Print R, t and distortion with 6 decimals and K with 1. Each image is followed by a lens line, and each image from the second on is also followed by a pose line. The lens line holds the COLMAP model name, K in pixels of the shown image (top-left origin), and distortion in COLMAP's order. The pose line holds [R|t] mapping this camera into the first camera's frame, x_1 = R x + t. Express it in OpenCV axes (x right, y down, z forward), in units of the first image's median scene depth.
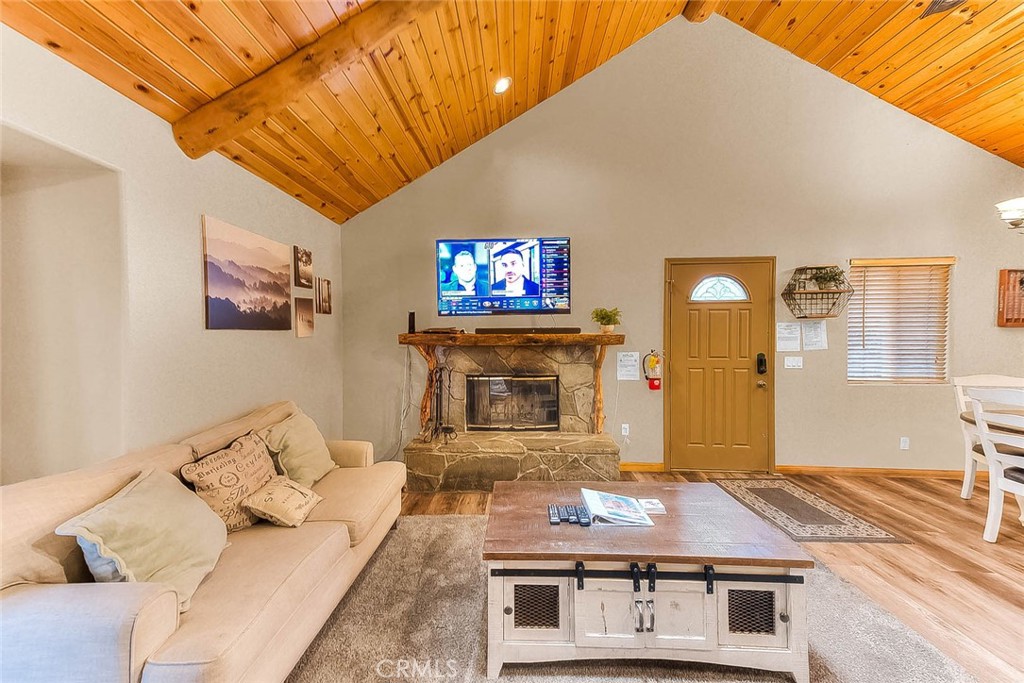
lens RADIAL K [[397.9, 0, 513.5], [0, 397.9, 342.3], [0, 0, 1]] dist [0.049427, 0.000042]
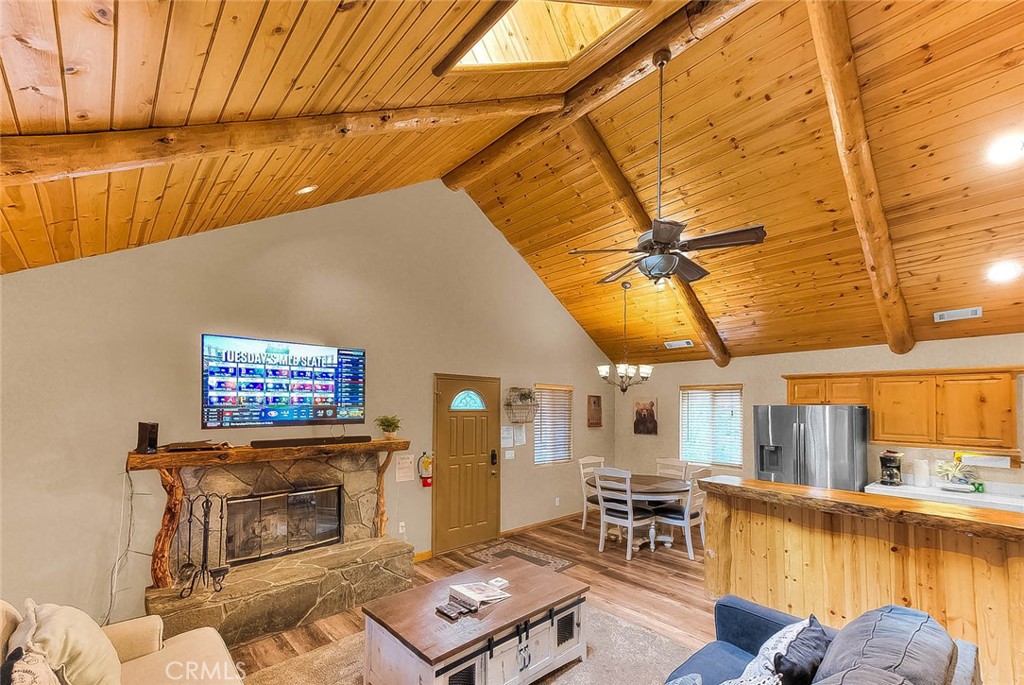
lens RADIAL K [[425.7, 0, 507.6], [0, 425.7, 402.8], [0, 0, 1]] dist [0.057813, -0.000111]
pose [[0.716013, 0.019117, 0.697826, -0.362432], [0.005226, 0.999450, -0.032742, -0.086477], [-0.698068, 0.027091, 0.715519, -0.044267]]
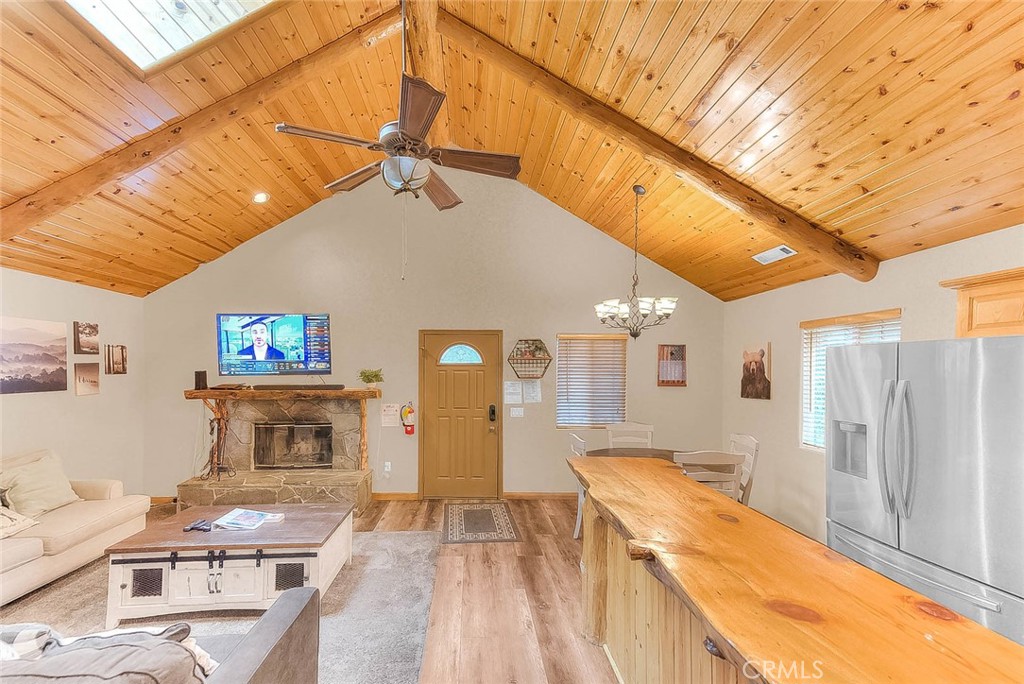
lens RADIAL K [[408.6, 0, 483.6], [0, 408.6, 373.9], [0, 0, 1]] dist [0.060826, 0.000012]
pose [[0.999247, 0.005672, 0.038377, 0.571679], [-0.005269, 0.999930, -0.010597, -0.061944], [-0.038434, 0.010387, 0.999207, -0.313966]]
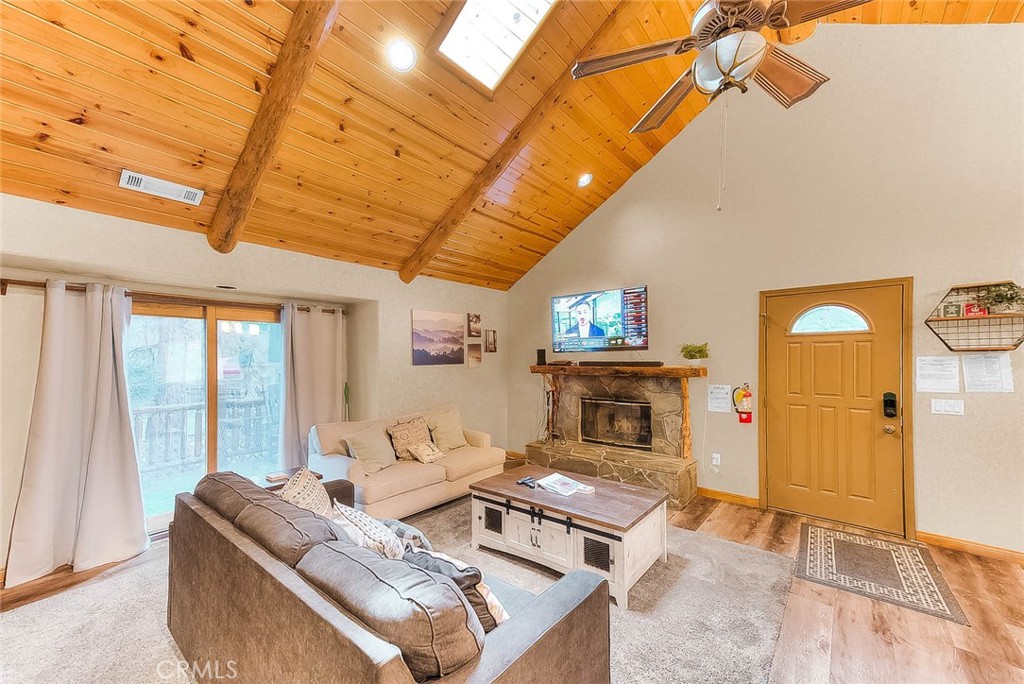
lens RADIAL K [[416.7, 0, 519.1], [0, 416.7, 360.9], [0, 0, 1]] dist [0.059586, 0.000109]
pose [[0.792240, 0.004367, -0.610194, 0.591316], [-0.007530, 0.999968, -0.002621, -0.033385], [0.610163, 0.006671, 0.792248, -0.204208]]
